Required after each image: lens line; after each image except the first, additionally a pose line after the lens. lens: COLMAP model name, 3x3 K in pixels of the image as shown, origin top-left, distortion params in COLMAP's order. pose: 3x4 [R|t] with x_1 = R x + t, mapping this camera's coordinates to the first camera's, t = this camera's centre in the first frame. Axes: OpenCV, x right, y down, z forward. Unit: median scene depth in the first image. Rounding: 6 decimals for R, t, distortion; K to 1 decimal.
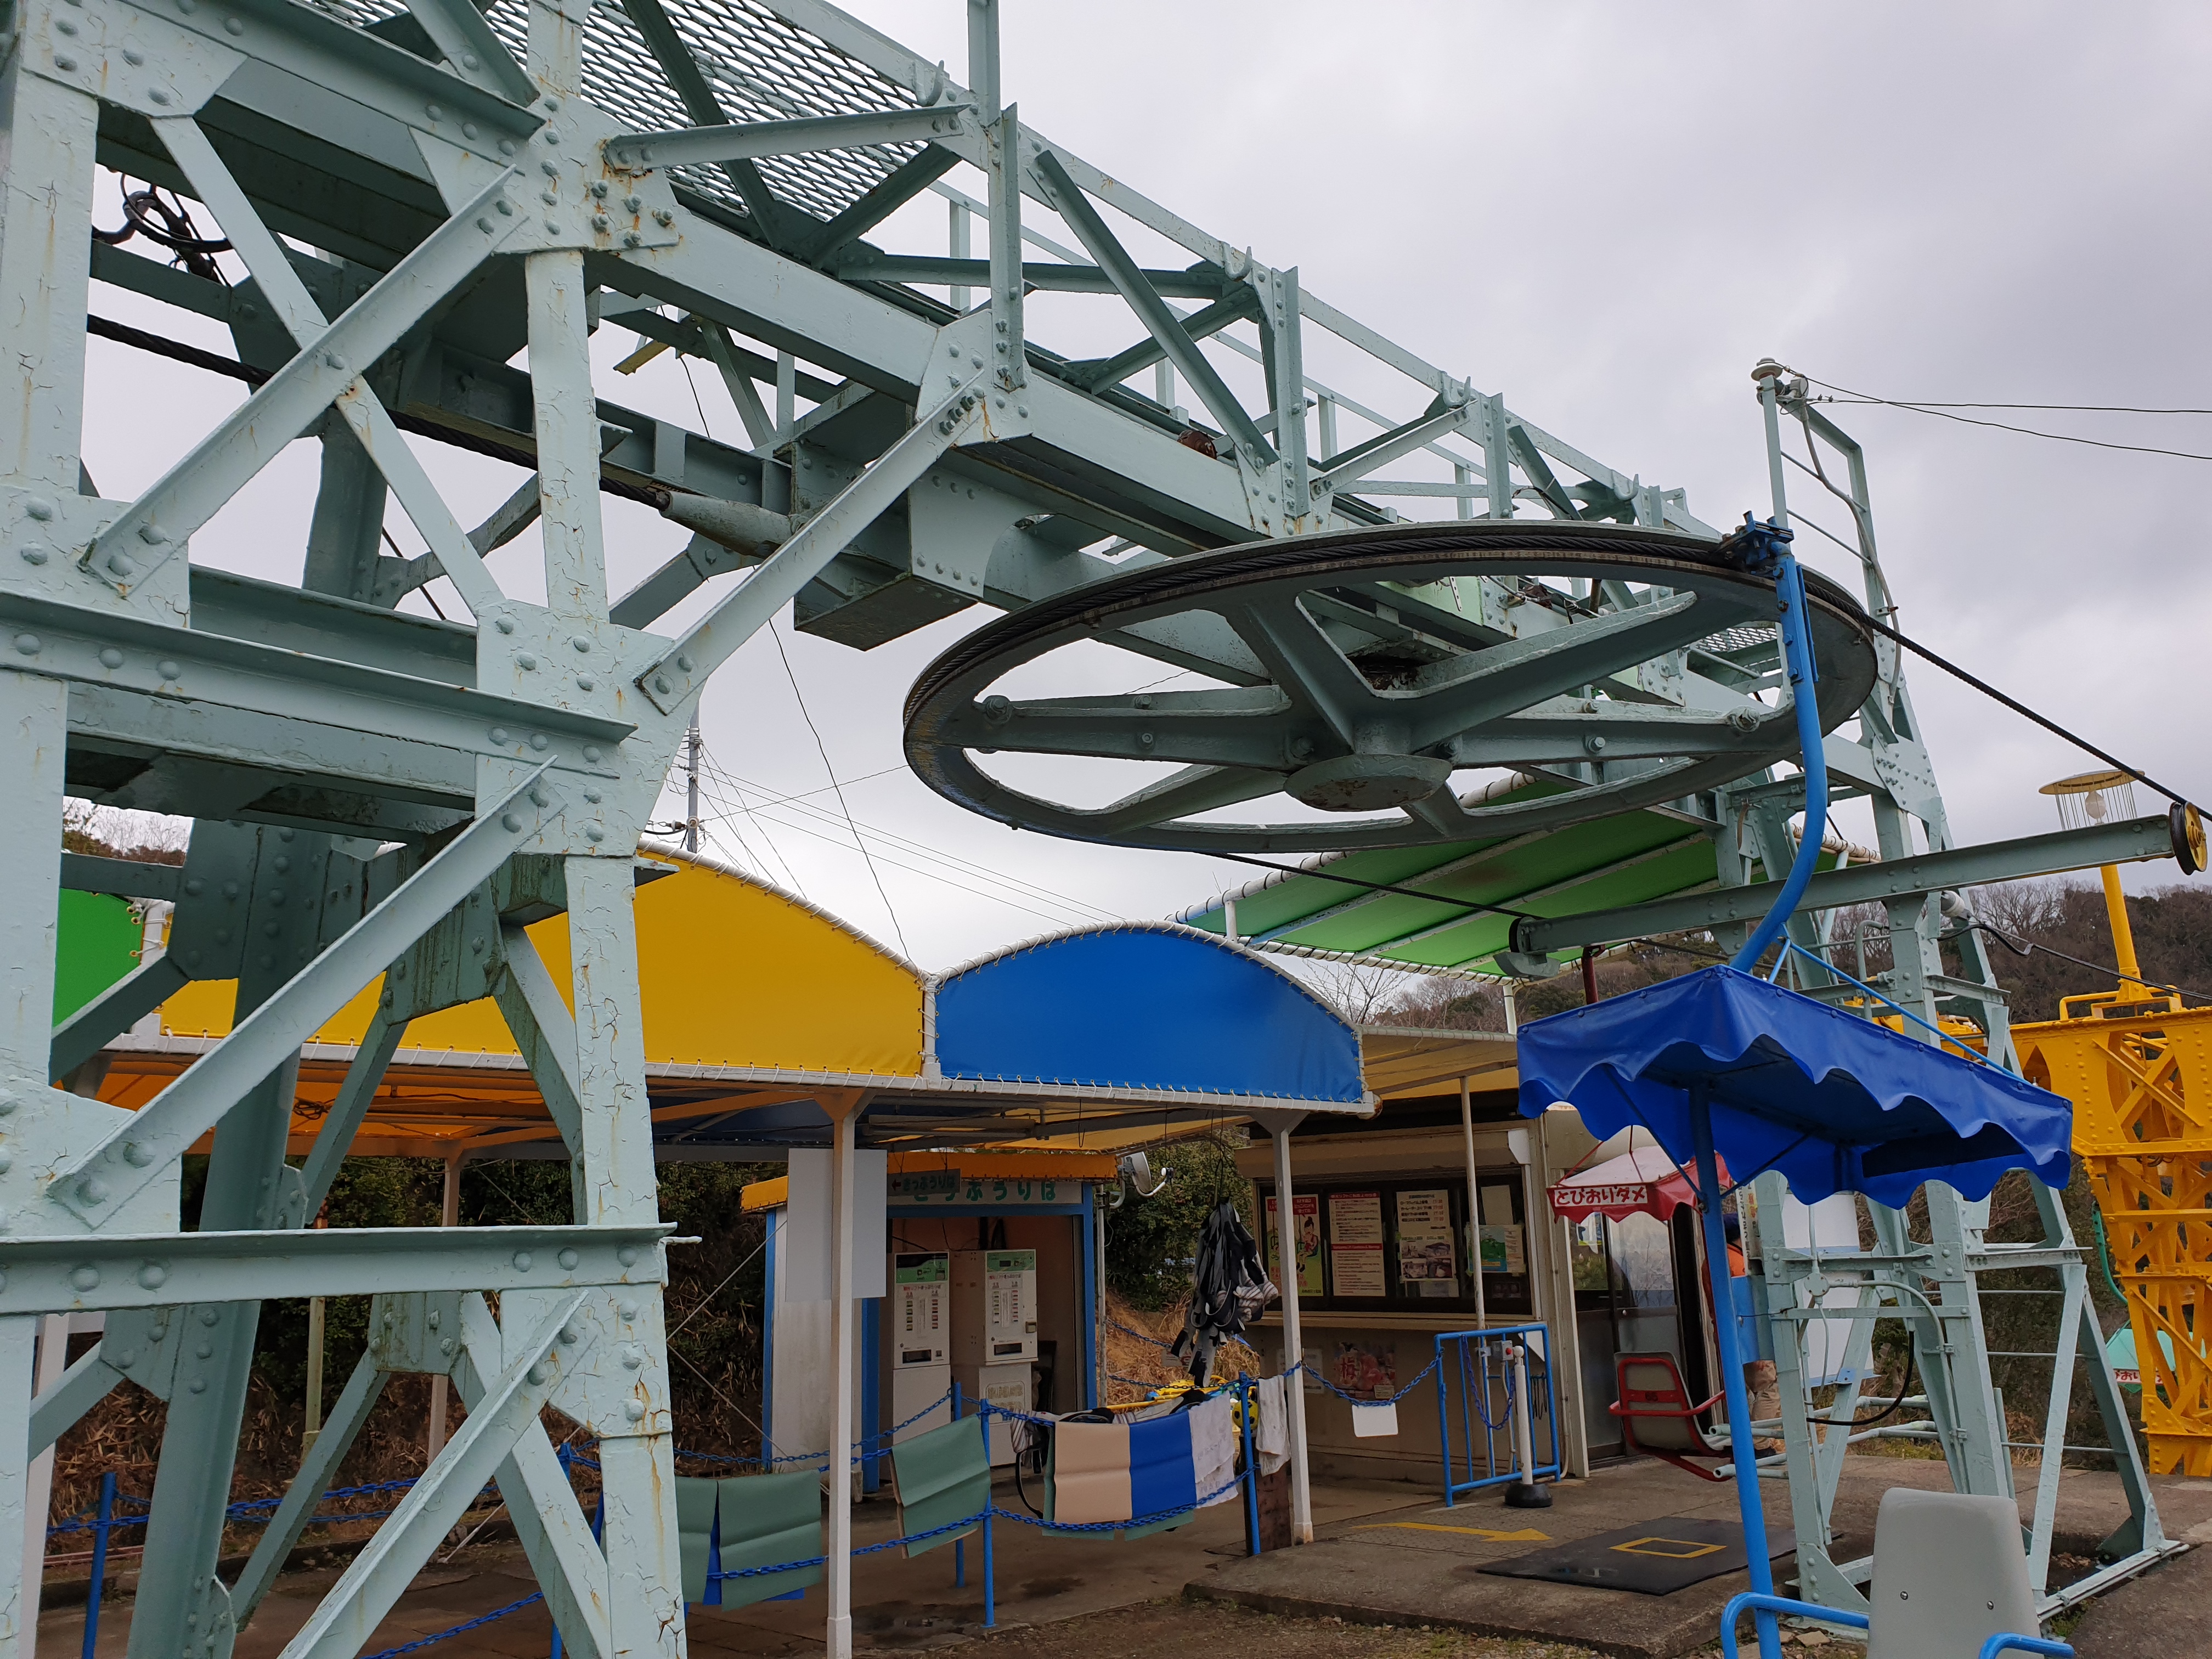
lens RADIAL K [[1721.3, 0, 1105.0], [0, 1721.3, 832.2], [0, 0, 1]] dist [0.012078, -0.003096]
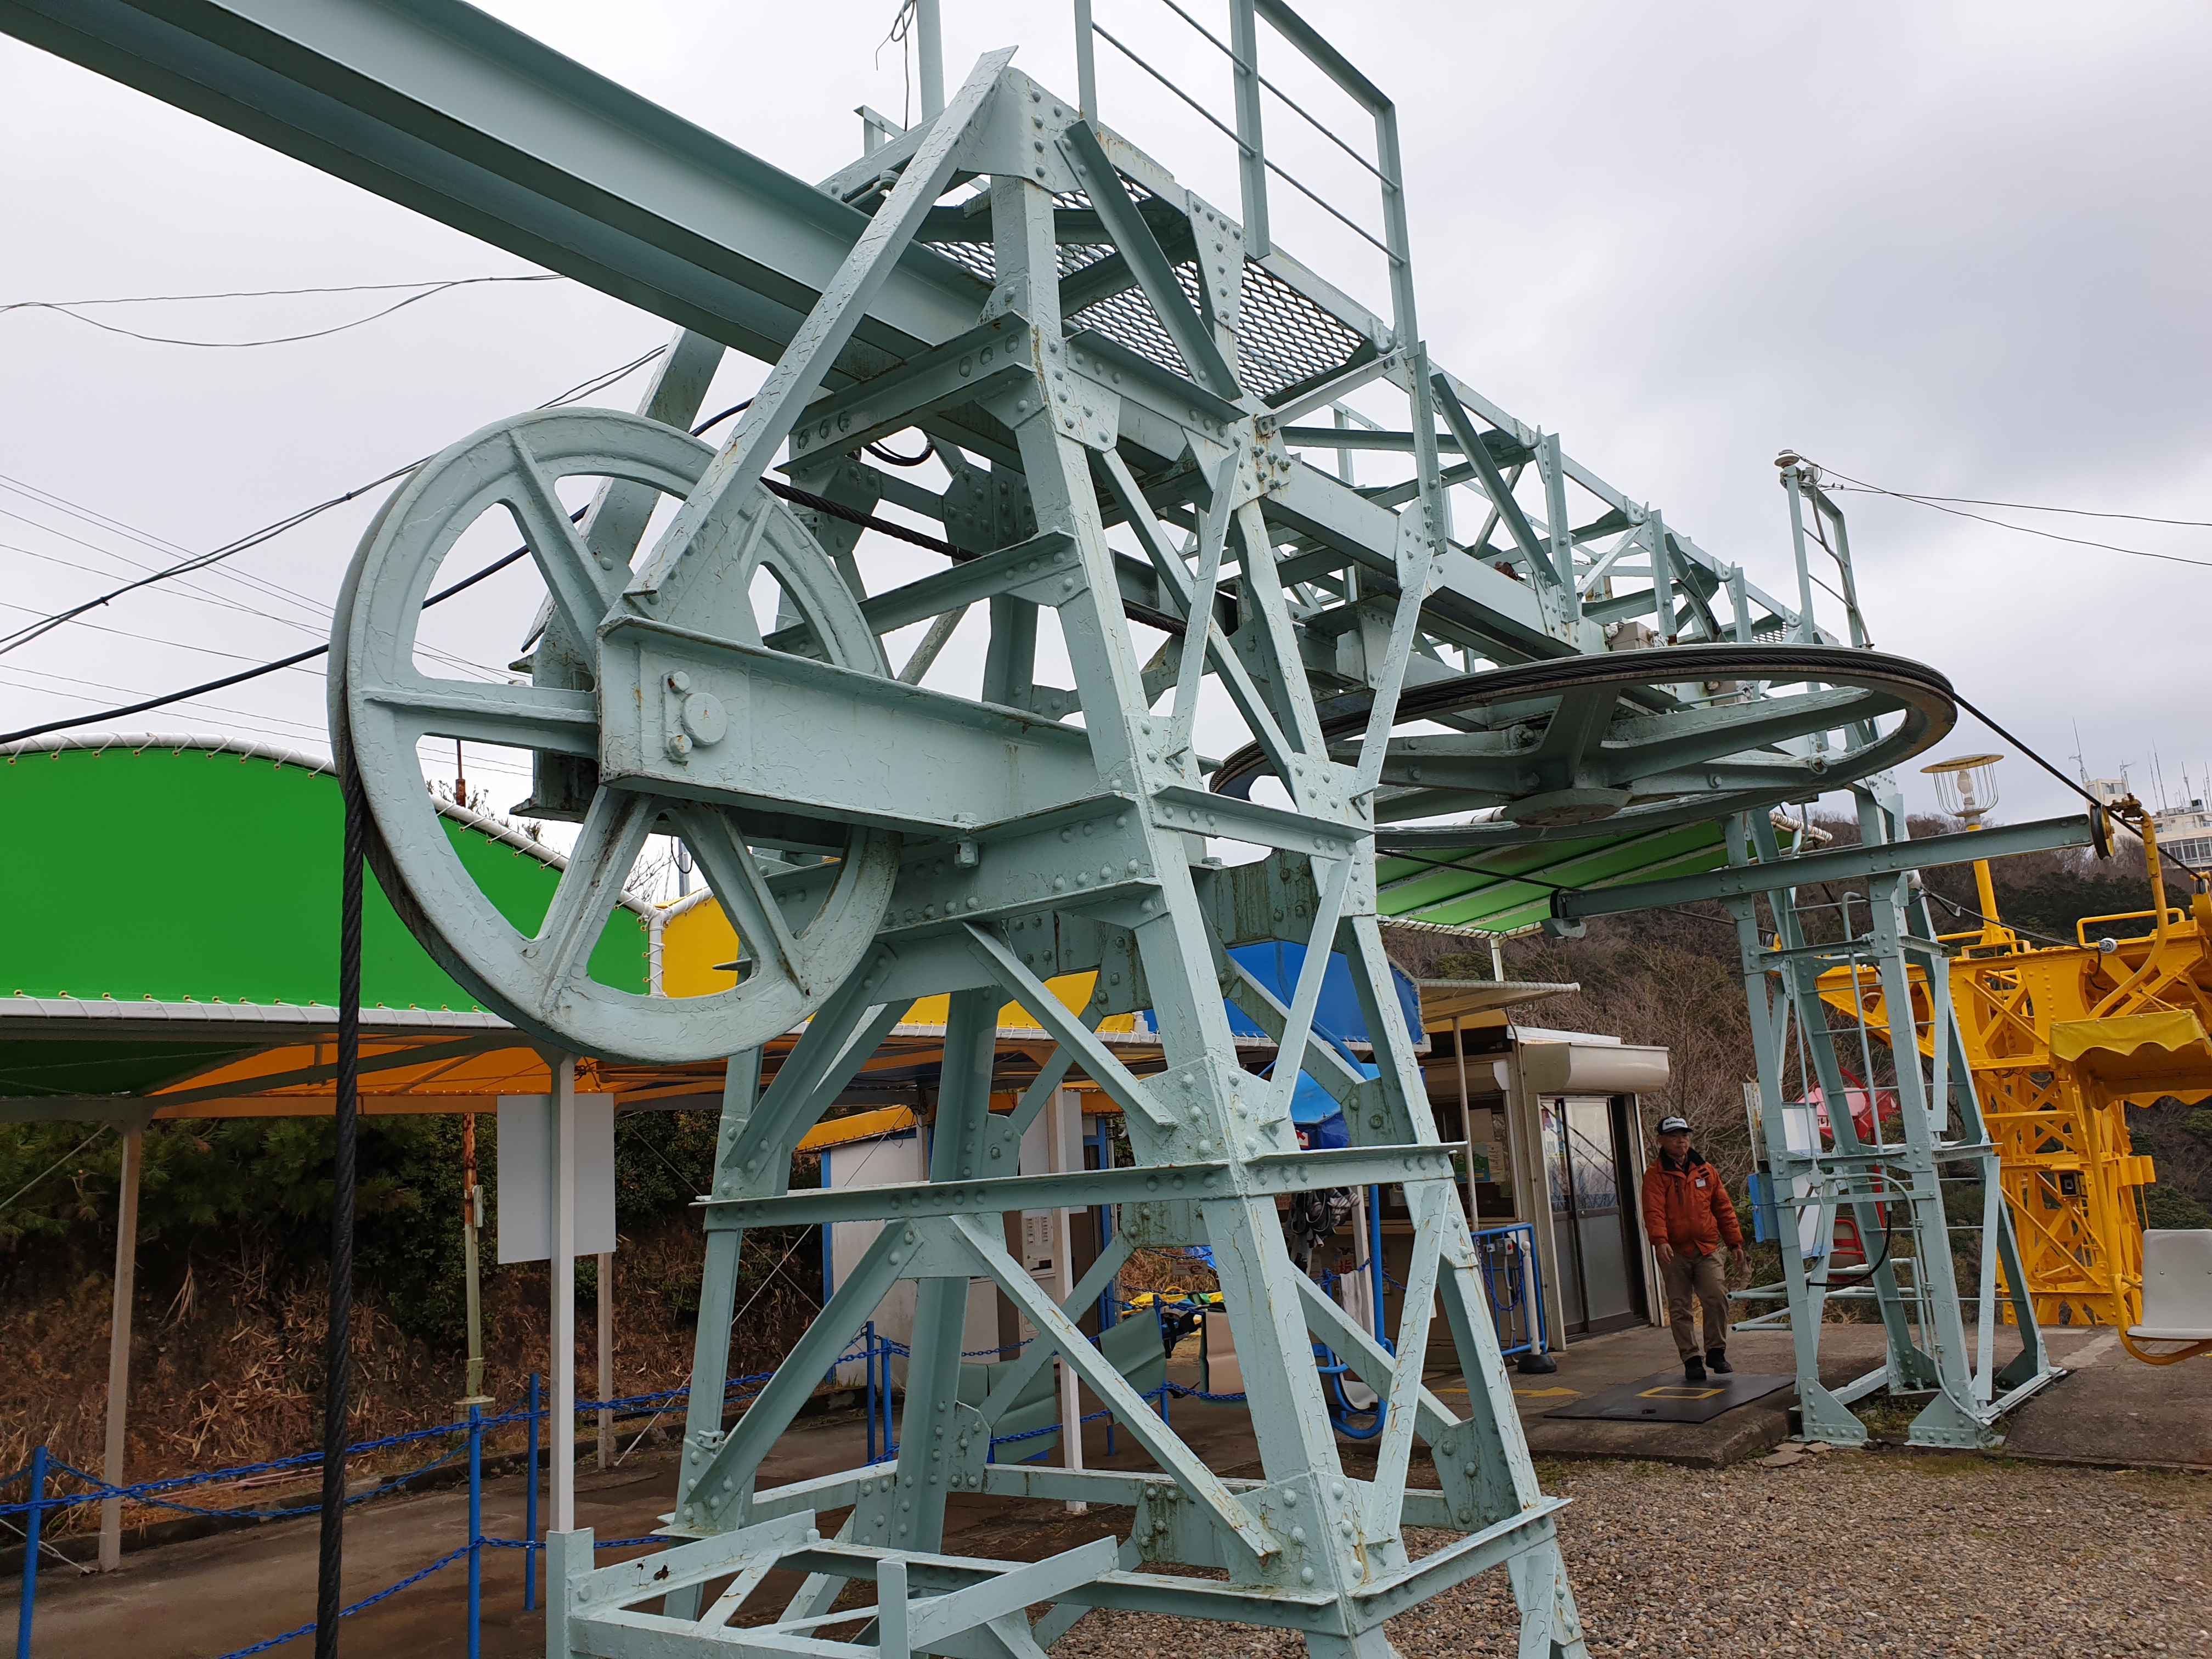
lens RADIAL K [[1721.3, 0, 1116.5], [0, 1721.3, 823.2], [0, 0, 1]] dist [0.012078, -0.003096]
pose [[0.992351, -0.007353, 0.123228, -0.242348], [0.003321, 0.999453, 0.032890, -0.042134], [-0.123402, -0.032229, 0.991833, -0.184675]]
